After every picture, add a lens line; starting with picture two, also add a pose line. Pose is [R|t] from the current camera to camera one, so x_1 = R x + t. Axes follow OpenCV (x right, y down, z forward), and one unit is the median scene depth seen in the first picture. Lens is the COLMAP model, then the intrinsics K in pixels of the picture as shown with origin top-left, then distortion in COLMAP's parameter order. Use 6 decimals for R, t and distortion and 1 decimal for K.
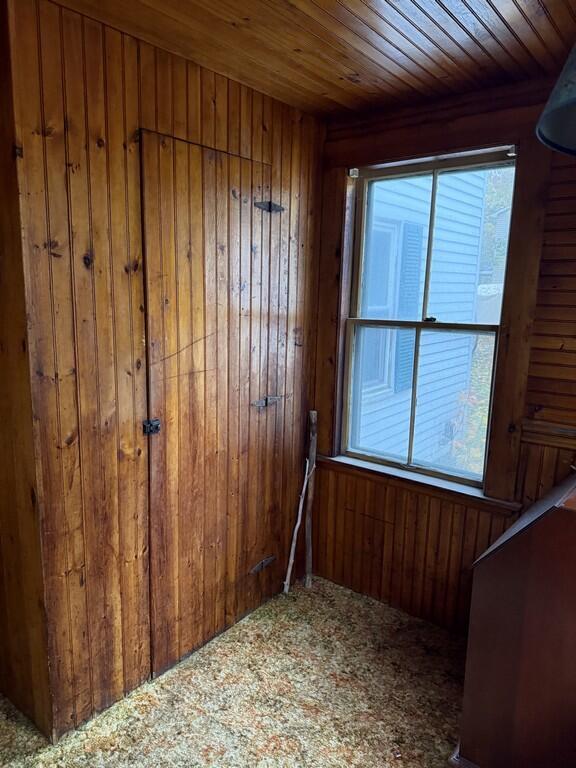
lens RADIAL K [[549.6, 0, 287.6], [0, 549.6, 386.9], [0, 0, 1]] dist [0.034443, -0.030124]
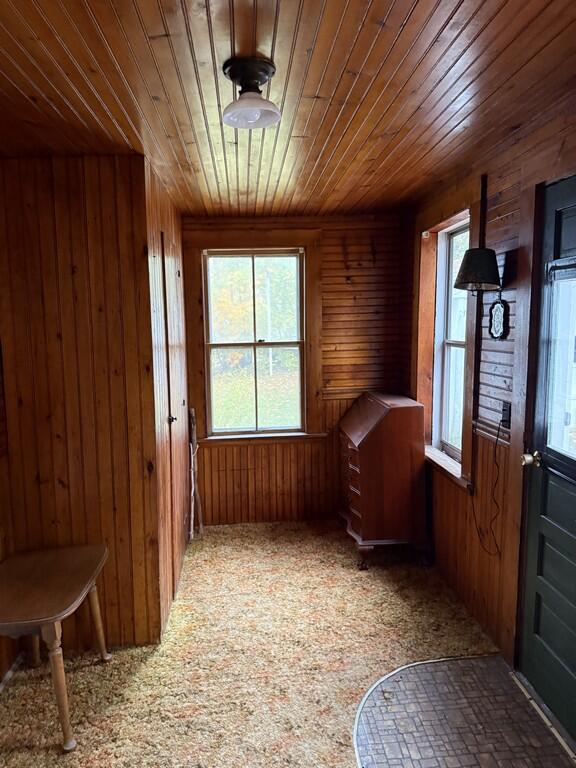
lens RADIAL K [[549.6, 0, 284.8], [0, 549.6, 383.7], [0, 0, 1]] dist [0.034443, -0.030124]
pose [[0.727975, -0.120213, 0.674983, -0.860565], [0.158680, 0.987319, 0.004701, 0.011813], [-0.666988, 0.103684, 0.737819, -0.285710]]
